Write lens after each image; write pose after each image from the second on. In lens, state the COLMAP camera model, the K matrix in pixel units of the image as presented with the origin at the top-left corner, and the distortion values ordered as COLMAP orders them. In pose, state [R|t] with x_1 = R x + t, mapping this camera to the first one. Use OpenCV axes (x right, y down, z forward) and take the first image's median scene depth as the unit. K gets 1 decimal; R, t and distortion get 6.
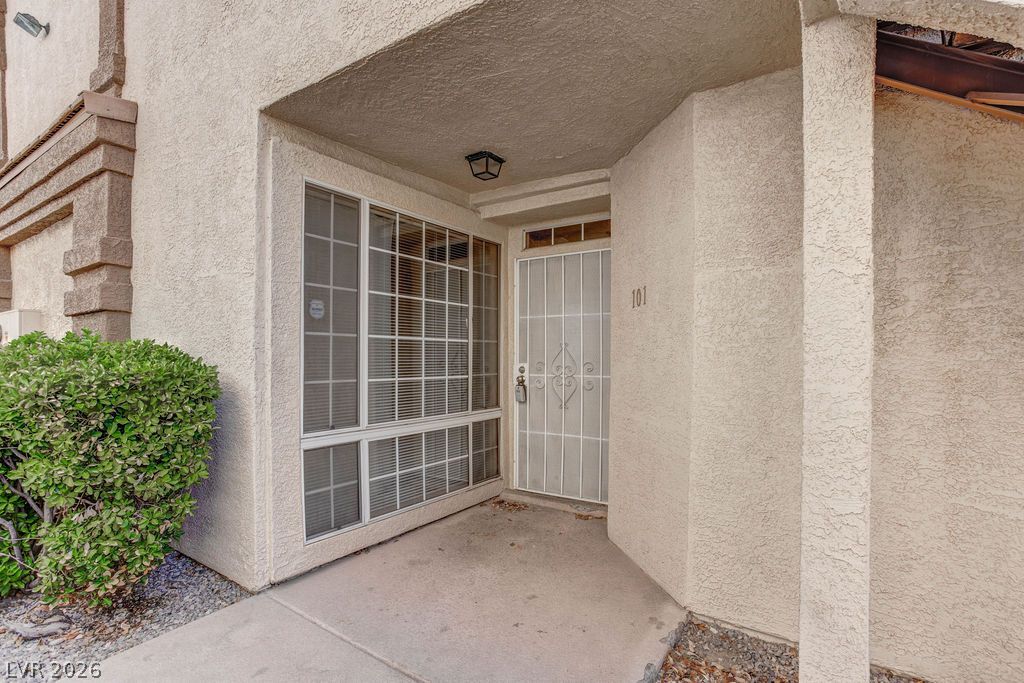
lens RADIAL K [[504.1, 0, 517.7], [0, 504.1, 353.4], [0, 0, 1]] dist [-0.057803, 0.041975]
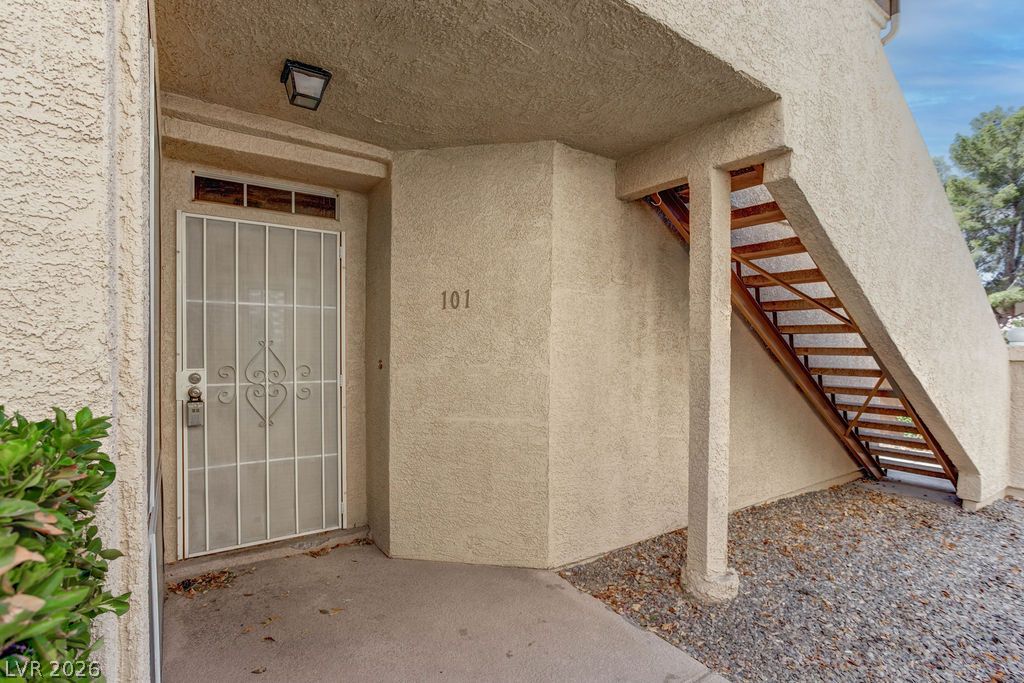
lens RADIAL K [[504.1, 0, 517.7], [0, 504.1, 353.4], [0, 0, 1]] dist [-0.057803, 0.041975]
pose [[0.361061, -0.004480, 0.932532, -0.540028], [-0.005563, 0.999960, 0.006958, -0.009495], [-0.932526, -0.007700, 0.361021, 0.423670]]
